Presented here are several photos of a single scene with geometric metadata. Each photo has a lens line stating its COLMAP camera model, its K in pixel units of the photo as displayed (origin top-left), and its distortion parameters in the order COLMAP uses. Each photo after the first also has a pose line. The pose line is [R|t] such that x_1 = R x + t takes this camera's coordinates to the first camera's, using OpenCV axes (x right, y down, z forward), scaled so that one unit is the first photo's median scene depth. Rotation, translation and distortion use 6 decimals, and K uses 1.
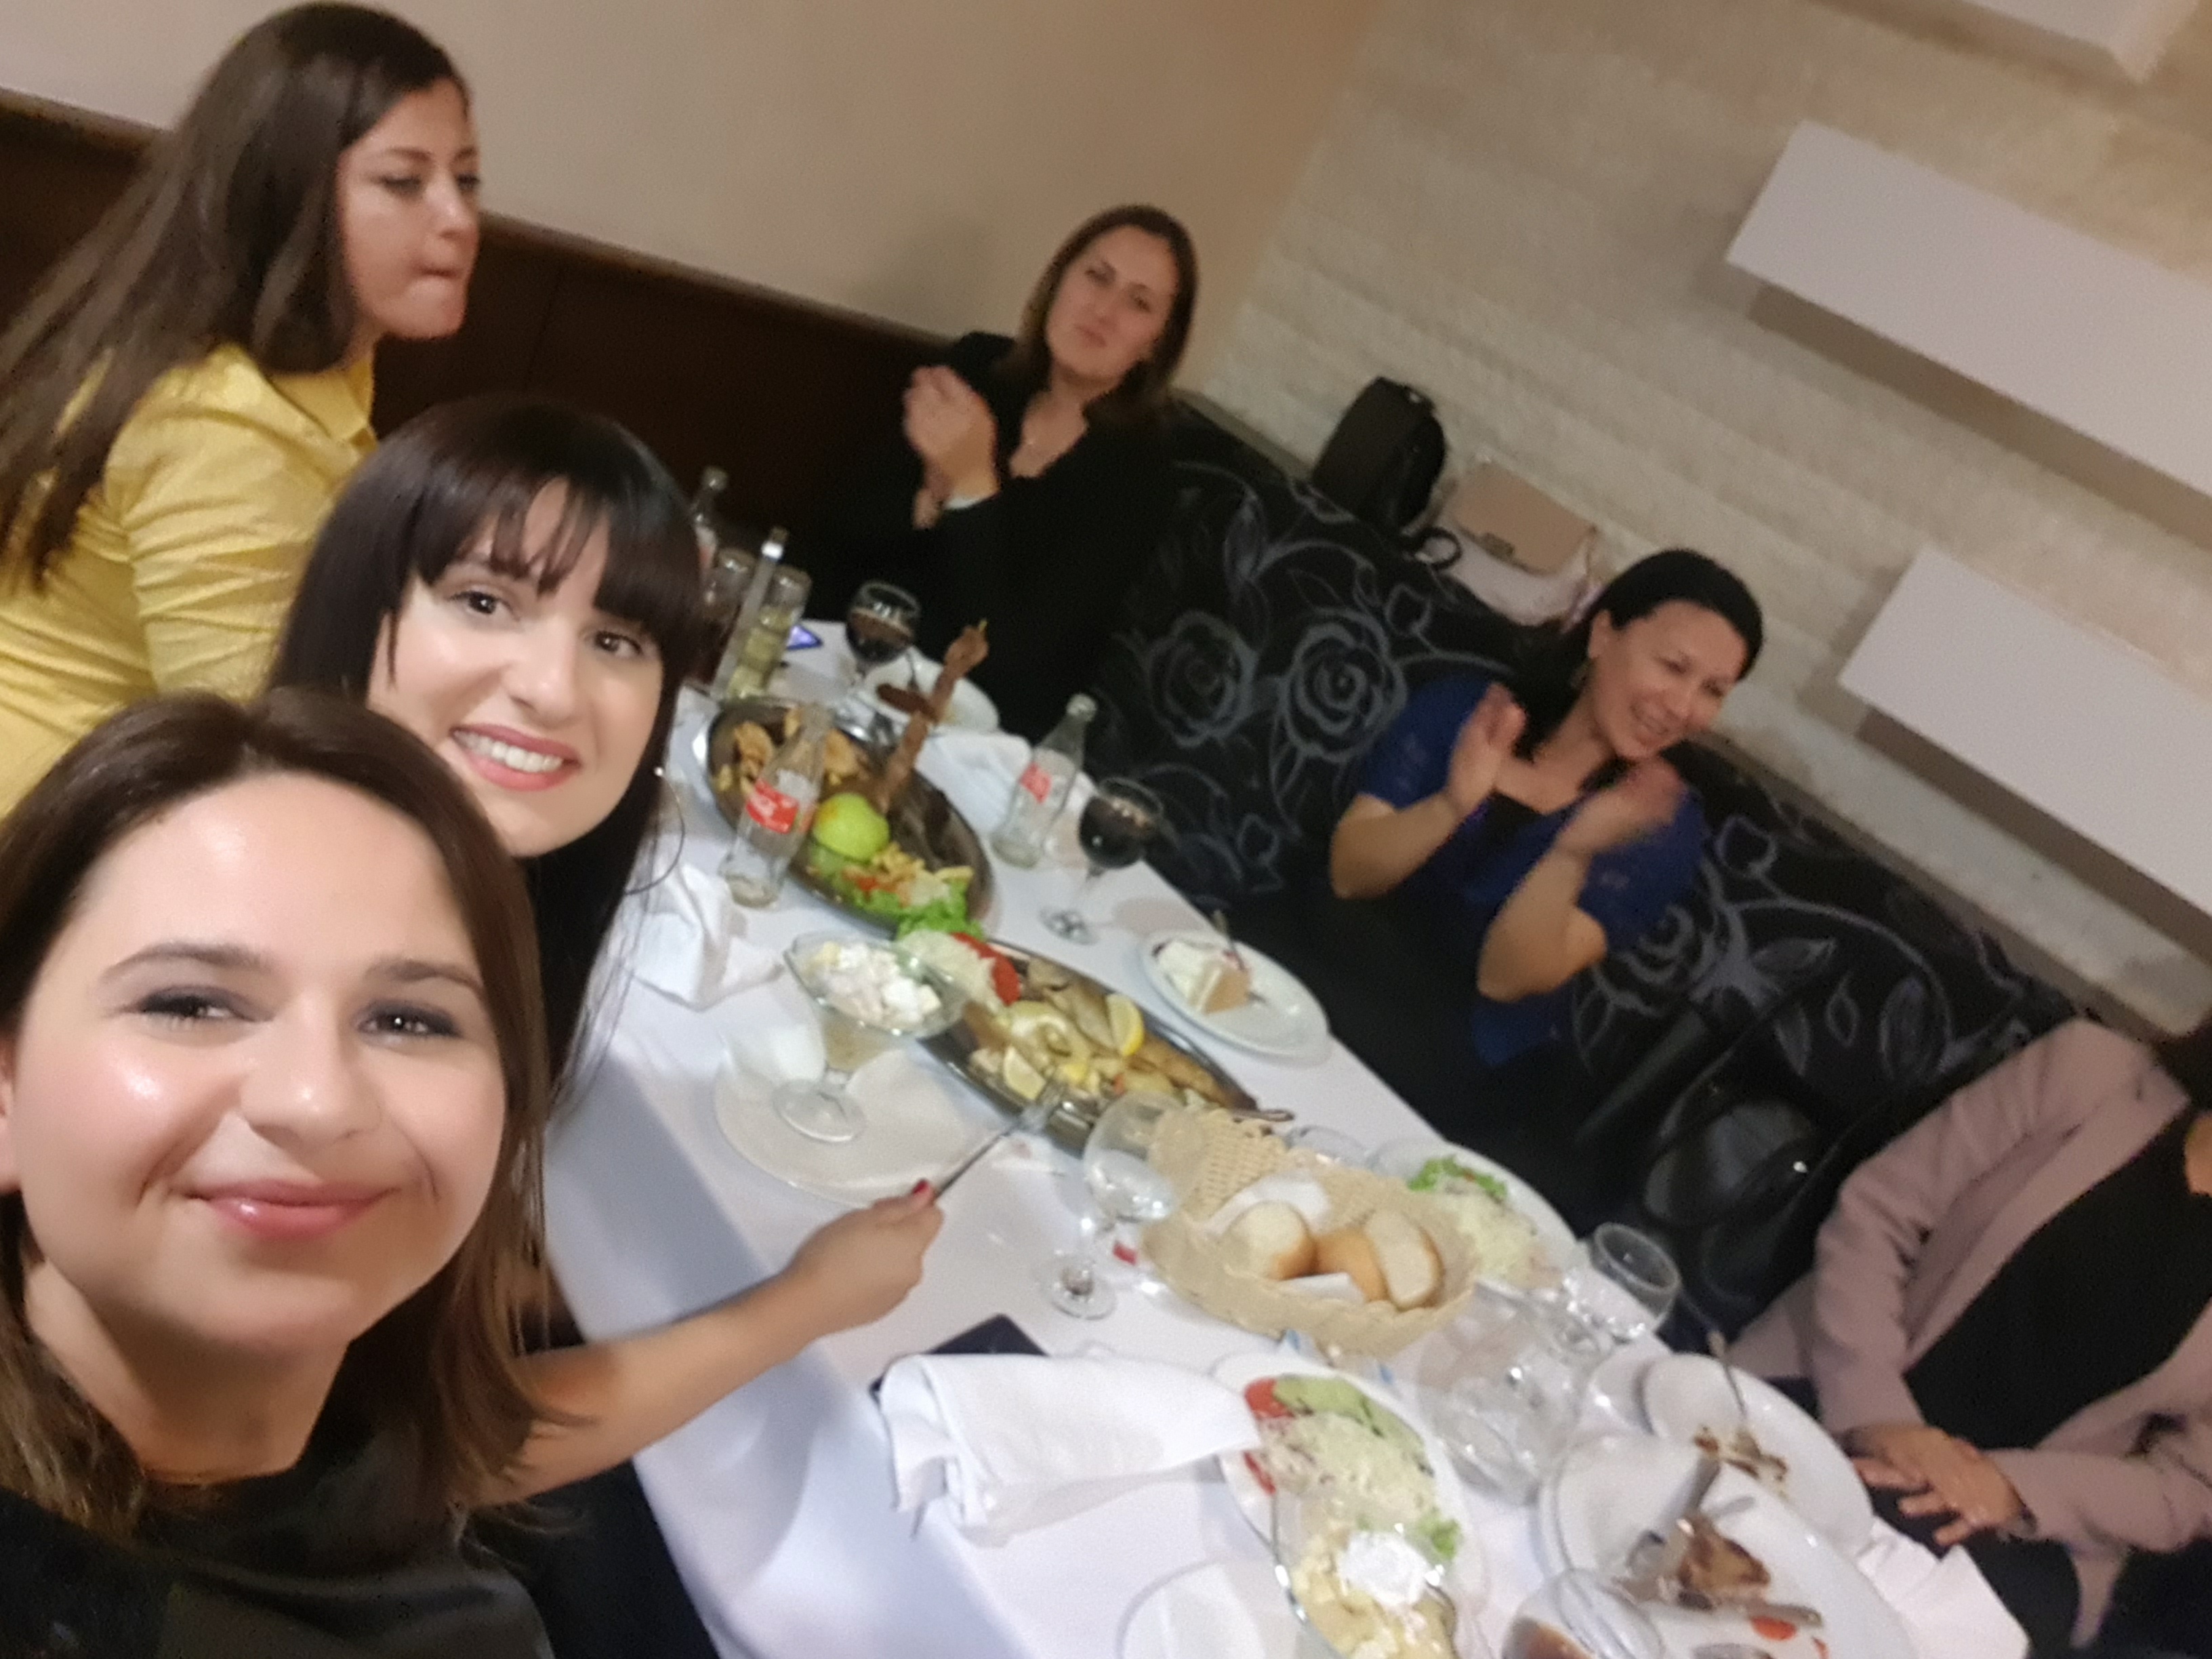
lens RADIAL K [[1609.8, 0, 1106.0], [0, 1609.8, 829.5], [0, 0, 1]] dist [-0.001391, -0.000567]
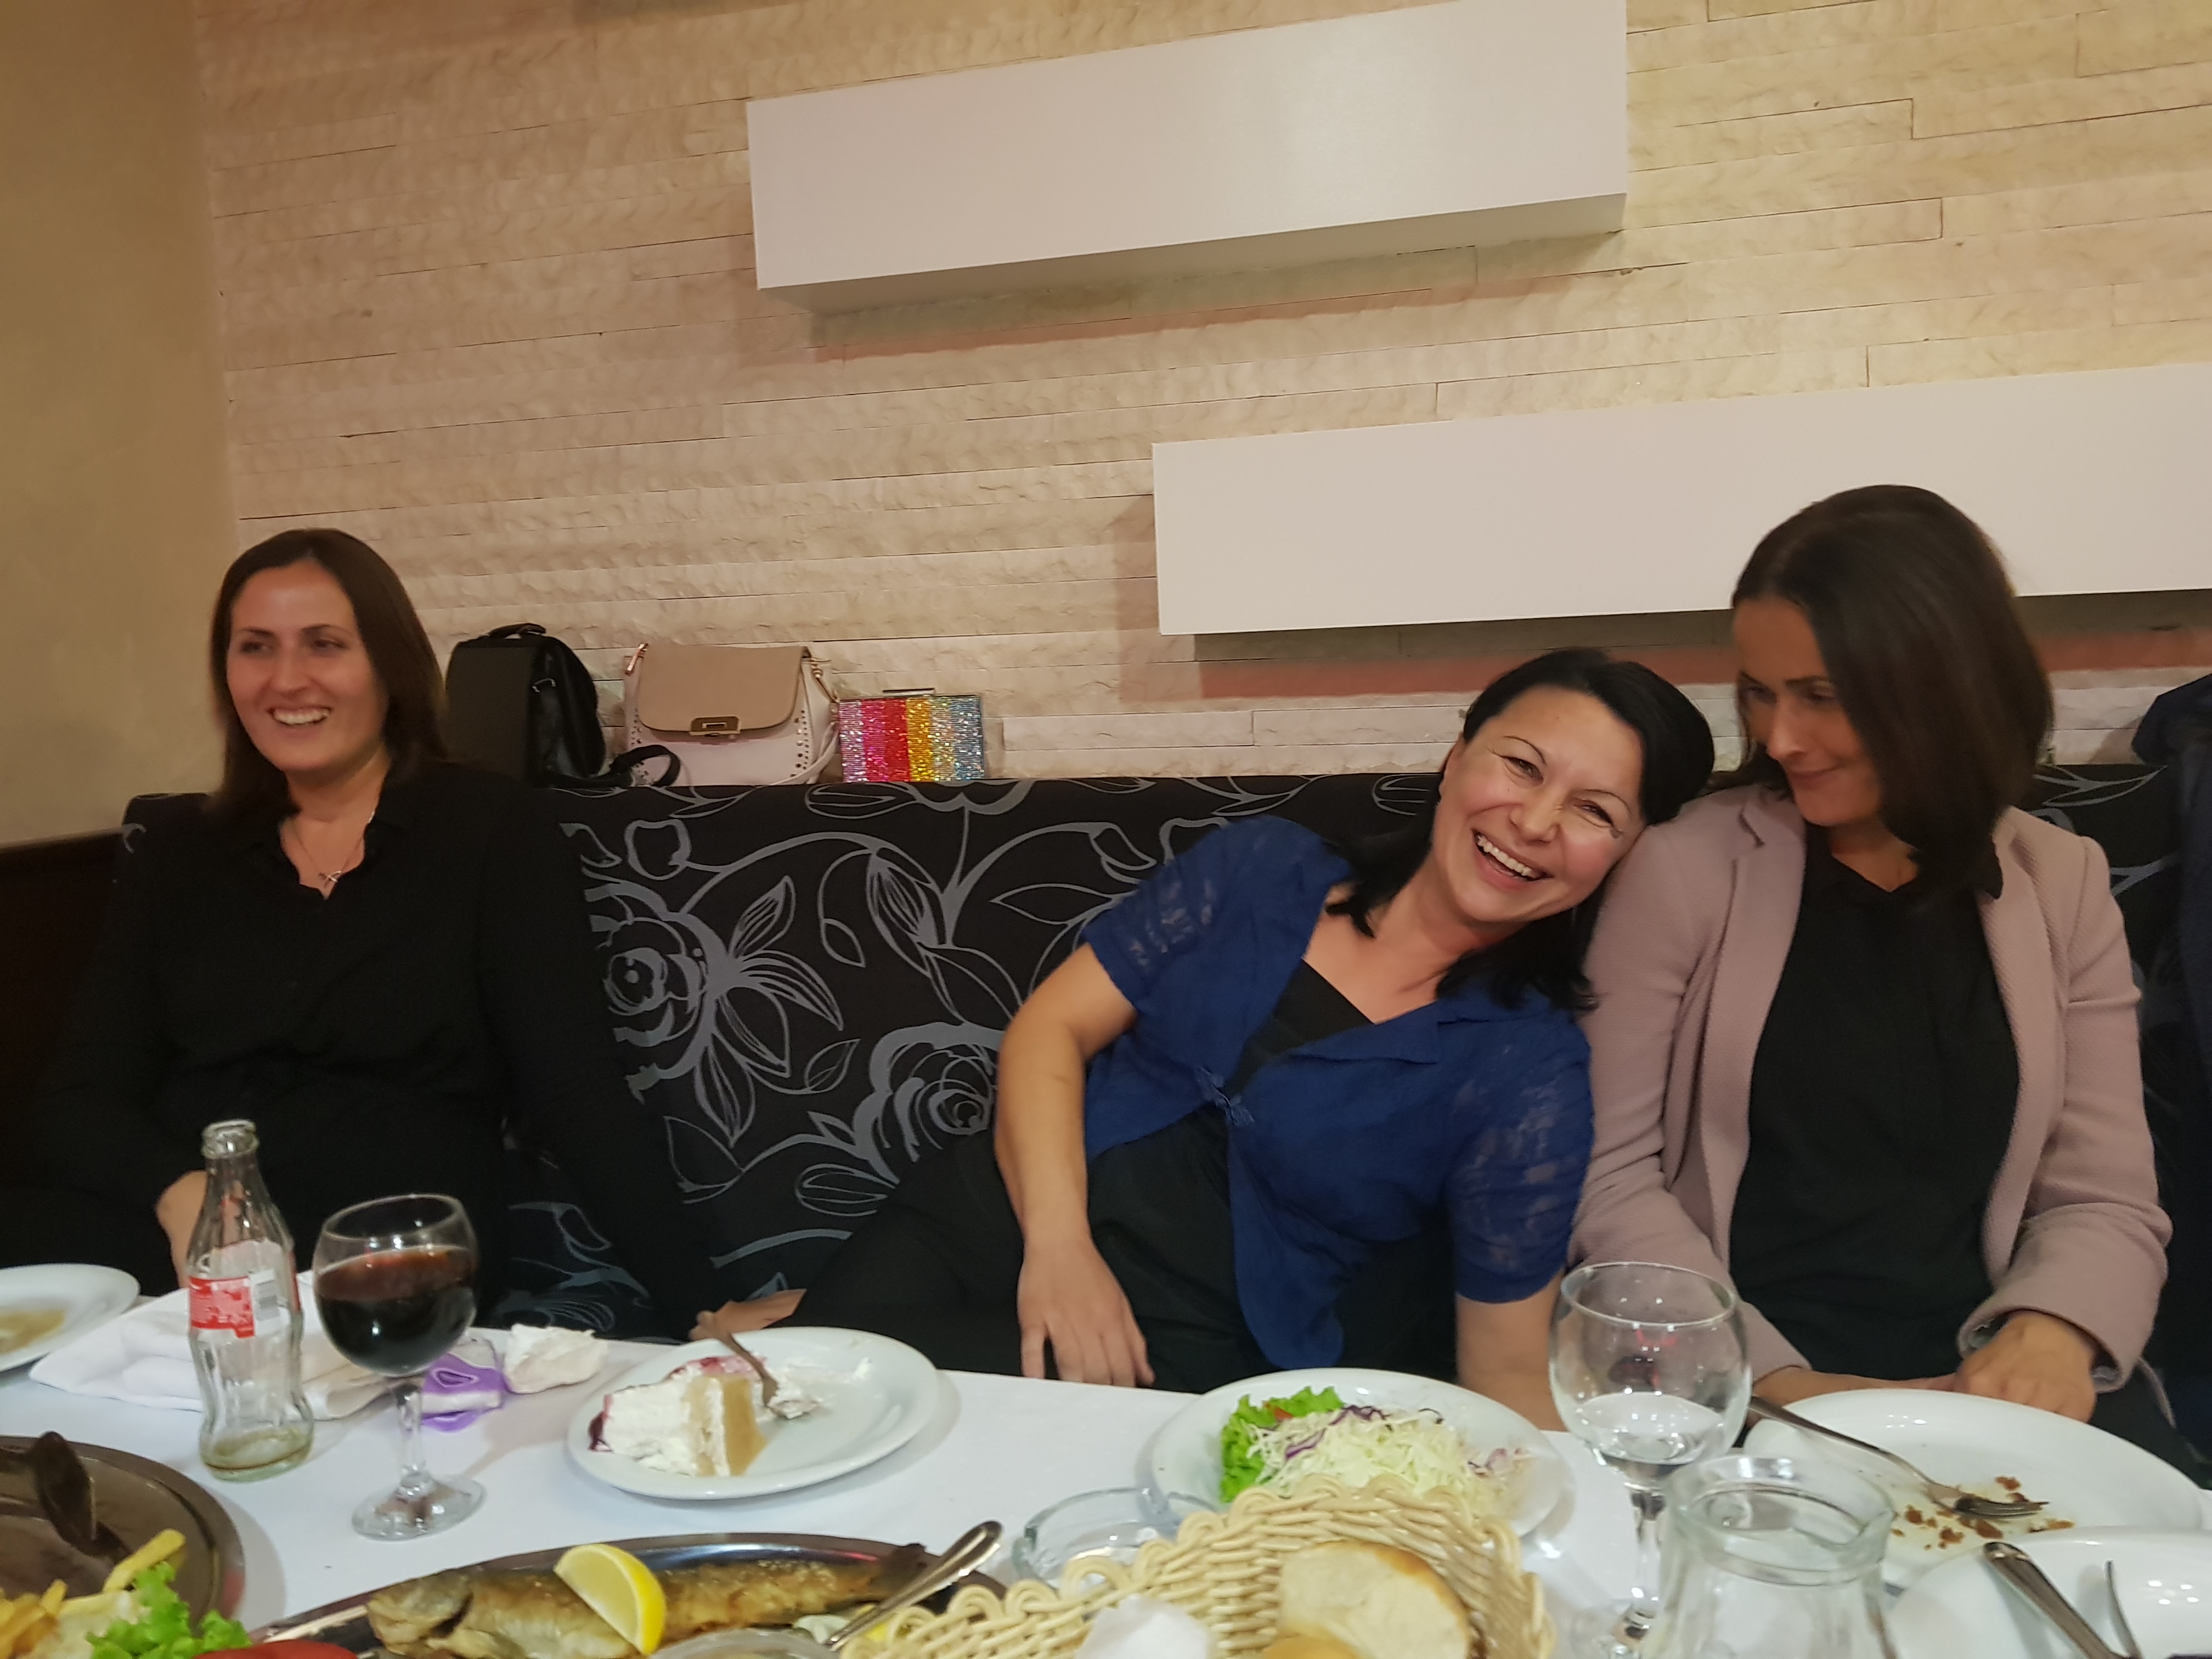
lens RADIAL K [[1703.6, 0, 1106.0], [0, 1703.6, 829.5], [0, 0, 1]] dist [-0.004192, -0.008049]
pose [[0.758439, -0.483073, 0.437506, 0.009544], [0.563995, 0.822879, -0.069132, 0.044667], [-0.326619, 0.299183, 0.896554, 0.372639]]
